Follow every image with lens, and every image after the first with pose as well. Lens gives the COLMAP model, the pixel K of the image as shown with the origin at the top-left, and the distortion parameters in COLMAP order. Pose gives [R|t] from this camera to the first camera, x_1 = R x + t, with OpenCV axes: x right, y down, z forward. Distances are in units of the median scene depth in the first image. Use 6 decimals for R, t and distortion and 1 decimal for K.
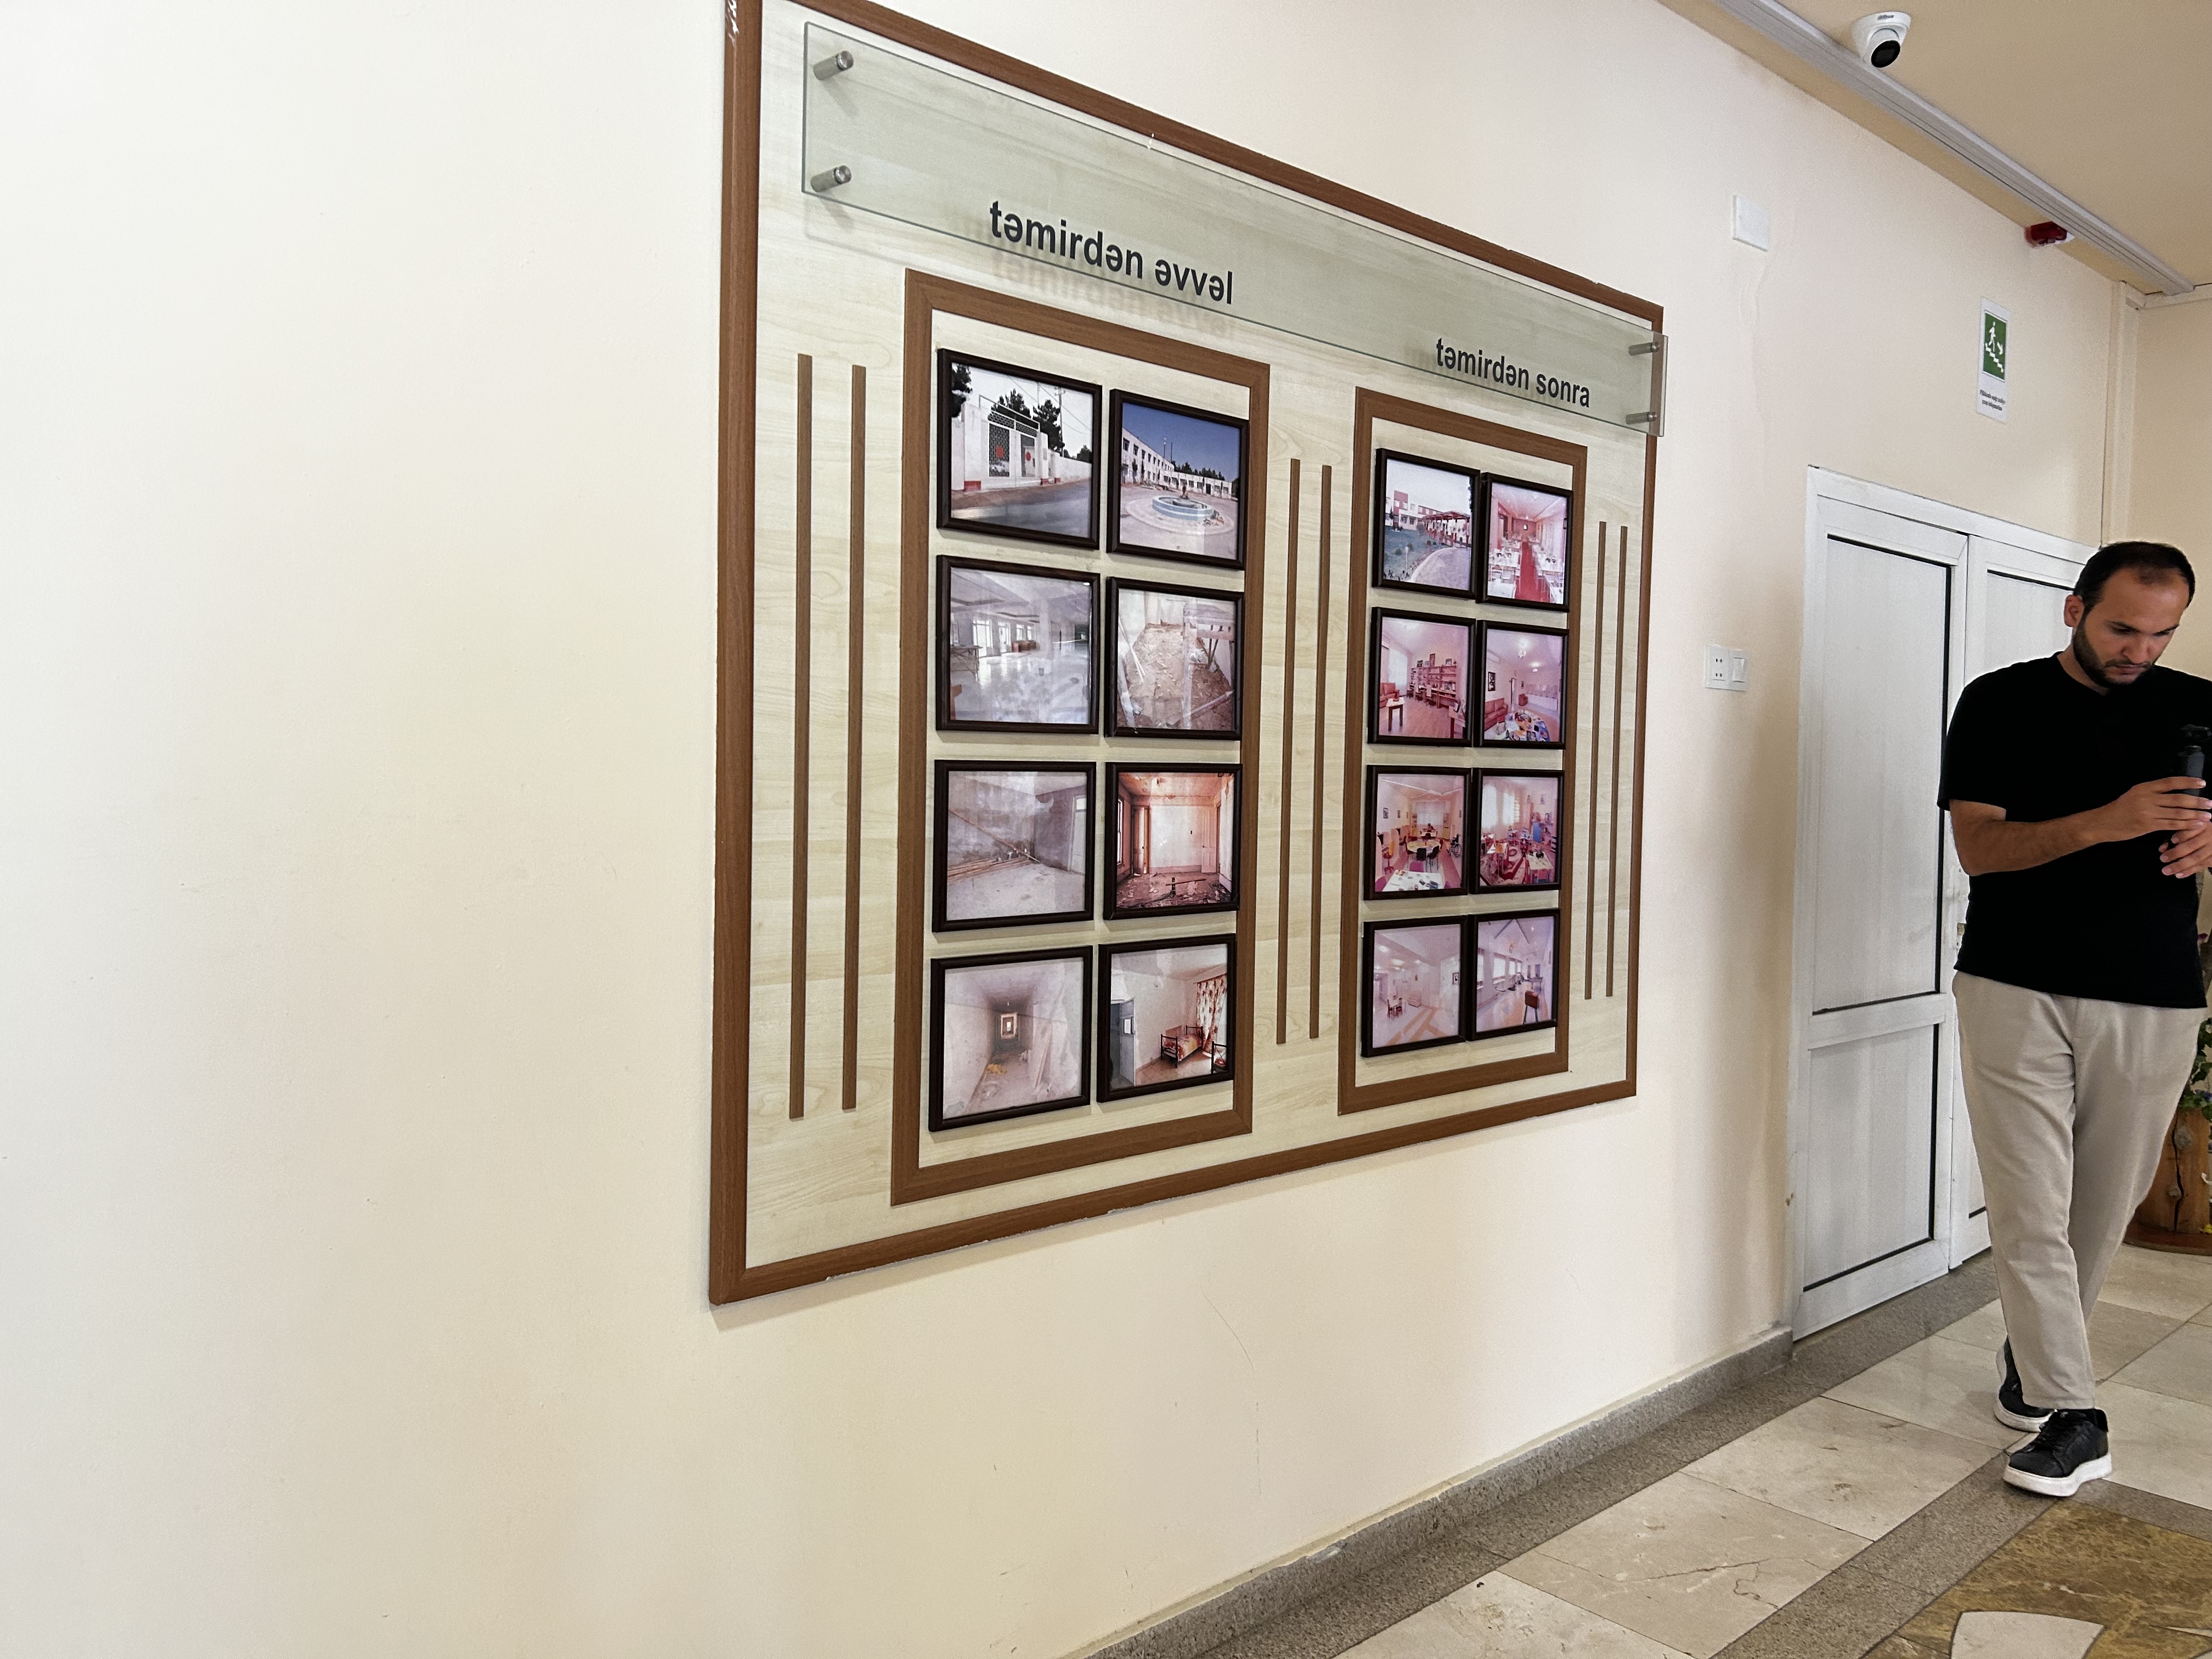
lens RADIAL K [[1651.0, 0, 1117.6], [0, 1651.0, 831.5], [0, 0, 1]] dist [0.059275, -0.061354]
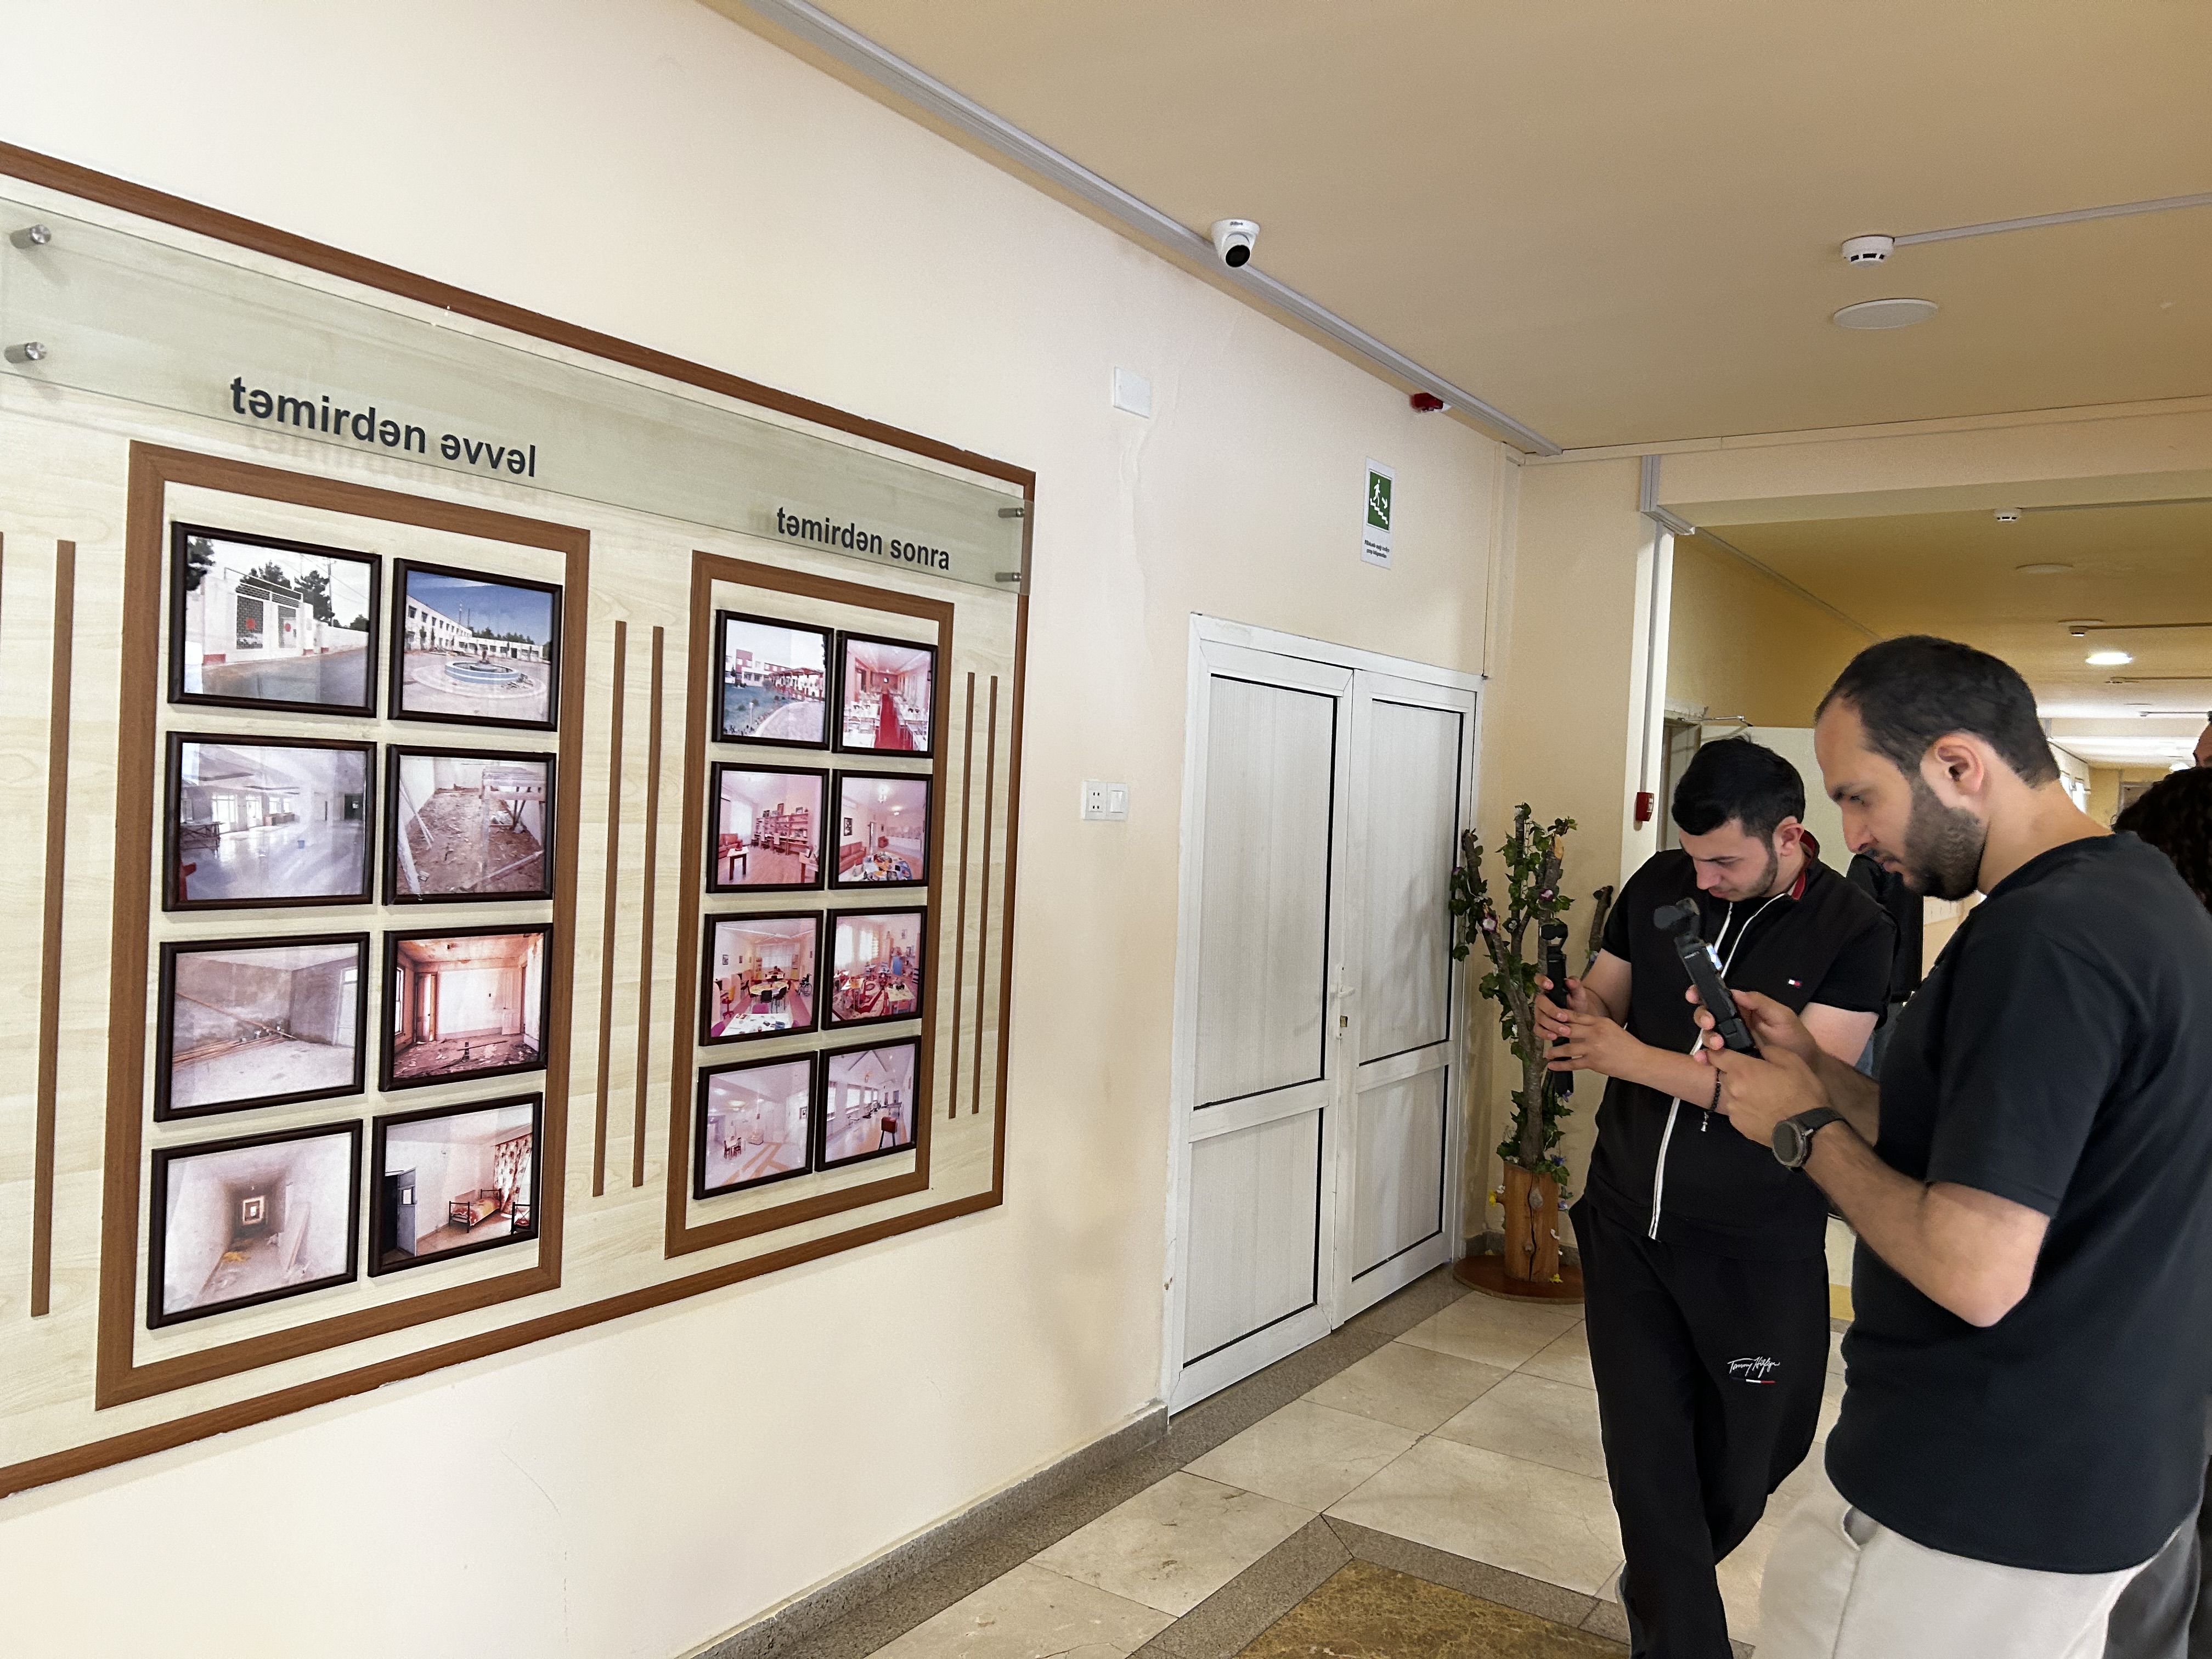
lens RADIAL K [[1651.0, 0, 1108.3], [0, 1651.0, 840.7], [0, 0, 1]] dist [0.059275, -0.061354]
pose [[0.971780, 0.019438, 0.235086, 0.144406], [-0.017389, 0.999791, -0.010785, -0.075204], [-0.235246, 0.006392, 0.971915, -0.056726]]
